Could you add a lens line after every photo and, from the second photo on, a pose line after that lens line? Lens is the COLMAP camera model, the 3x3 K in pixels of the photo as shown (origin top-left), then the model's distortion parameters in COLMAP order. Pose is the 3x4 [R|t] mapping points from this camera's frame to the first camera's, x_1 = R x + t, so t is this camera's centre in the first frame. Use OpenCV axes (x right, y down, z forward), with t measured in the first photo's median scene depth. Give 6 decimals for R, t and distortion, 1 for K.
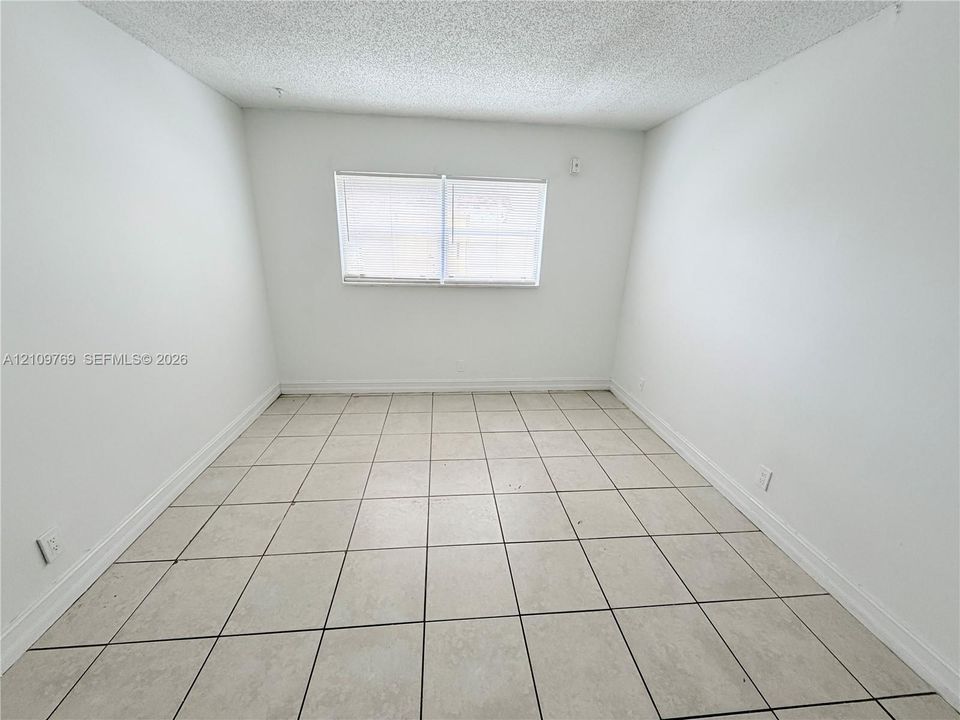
lens RADIAL K [[381.1, 0, 477.2], [0, 381.1, 361.4], [0, 0, 1]] dist [0.000131, -0.000196]
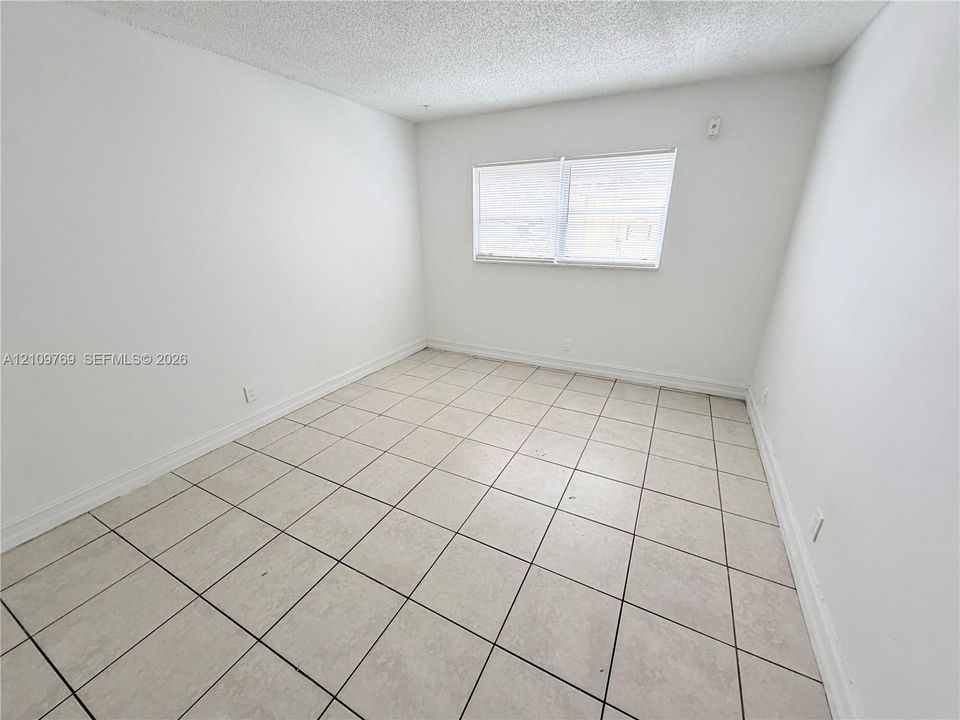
lens RADIAL K [[381.1, 0, 477.2], [0, 381.1, 361.4], [0, 0, 1]] dist [0.000131, -0.000196]
pose [[0.837396, 0.159307, -0.522866, 0.321208], [-0.142125, 0.987143, 0.073142, 0.016325], [0.527796, 0.013064, 0.849271, 0.002887]]
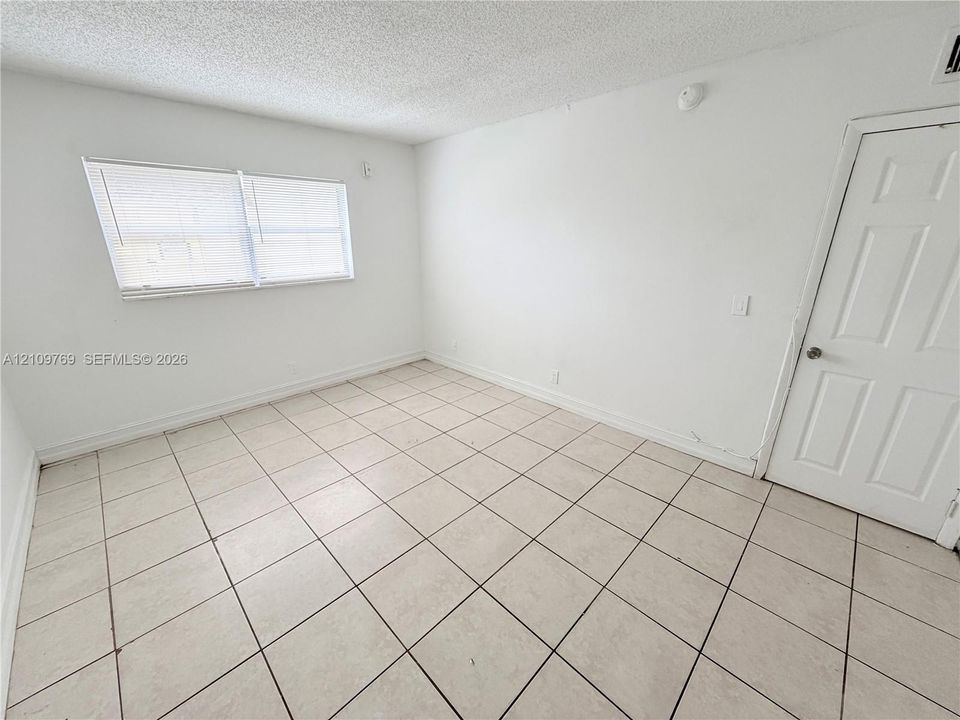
lens RADIAL K [[381.1, 0, 477.2], [0, 381.1, 361.4], [0, 0, 1]] dist [0.000131, -0.000196]
pose [[0.771866, -0.229191, 0.593038, -0.277833], [0.218740, 0.971552, 0.090774, 0.011572], [-0.596971, 0.059656, 0.800041, -0.071050]]
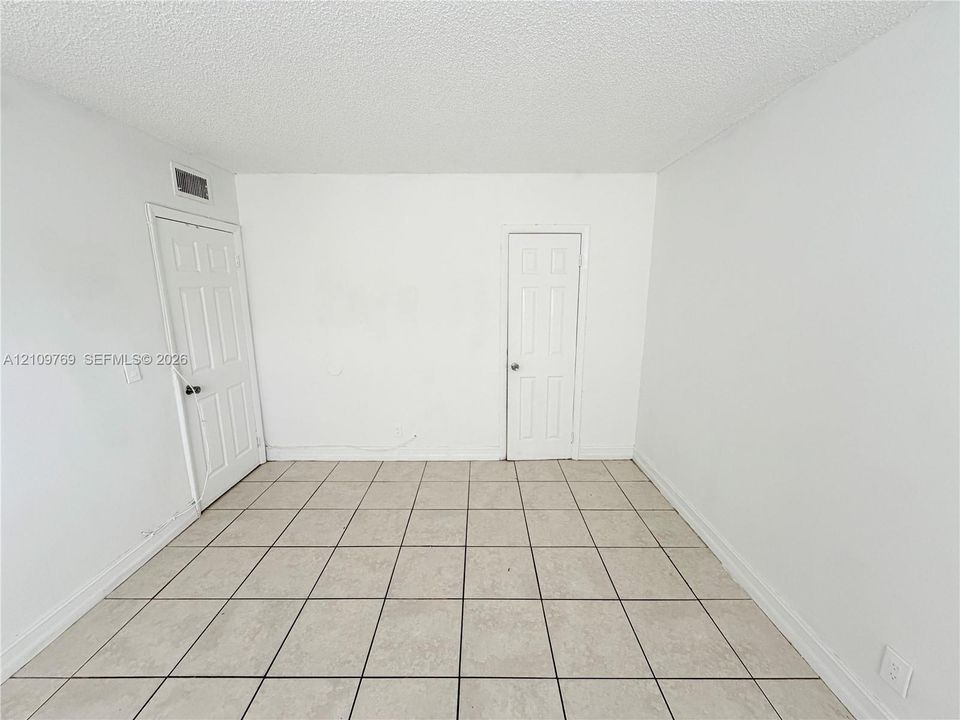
lens RADIAL K [[381.1, 0, 477.2], [0, 381.1, 361.4], [0, 0, 1]] dist [0.000131, -0.000196]
pose [[-0.994910, -0.043066, 0.091097, -0.105612], [0.007789, 0.868490, 0.495645, -0.231691], [-0.100462, 0.493832, -0.863734, 0.639513]]
